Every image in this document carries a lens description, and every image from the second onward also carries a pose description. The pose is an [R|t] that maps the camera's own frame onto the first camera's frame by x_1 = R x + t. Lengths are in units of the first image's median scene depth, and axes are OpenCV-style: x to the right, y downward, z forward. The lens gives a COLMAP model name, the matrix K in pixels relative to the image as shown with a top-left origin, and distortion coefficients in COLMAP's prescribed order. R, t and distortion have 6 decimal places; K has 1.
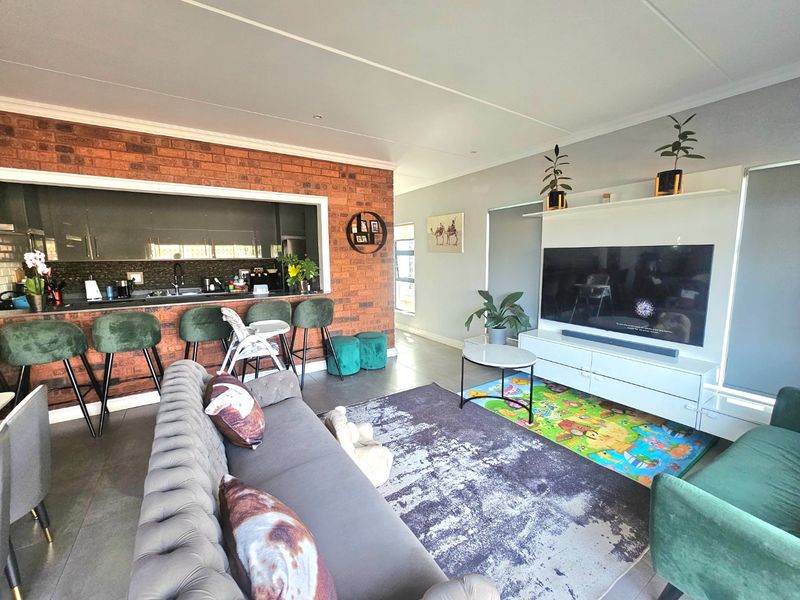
lens RADIAL K [[326.0, 0, 397.4], [0, 326.0, 299.6], [0, 0, 1]] dist [-0.000725, -0.000207]
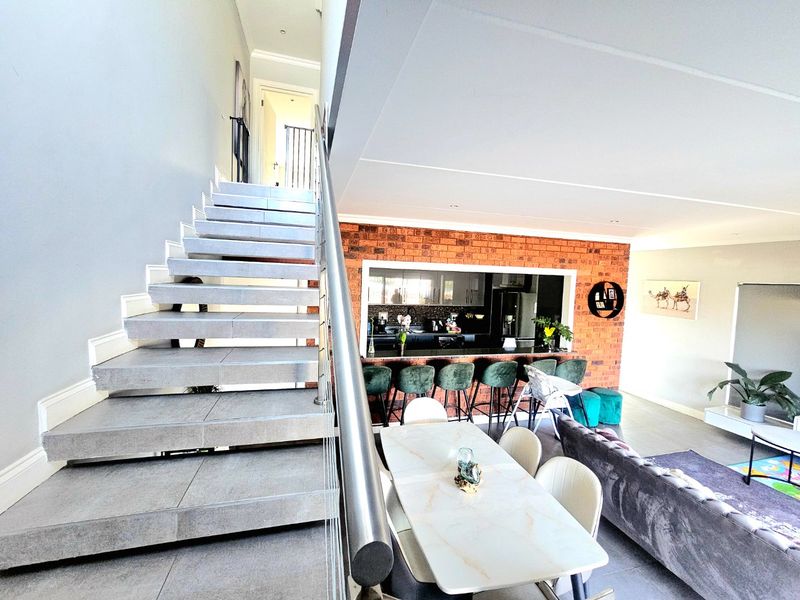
lens RADIAL K [[326.0, 0, 403.8], [0, 326.0, 300.0], [0, 0, 1]] dist [-0.000725, -0.000207]
pose [[0.954495, 0.062417, -0.291621, -0.446436], [-0.082201, 0.995037, -0.056078, -0.086293], [0.286673, 0.077497, 0.954889, -0.287050]]
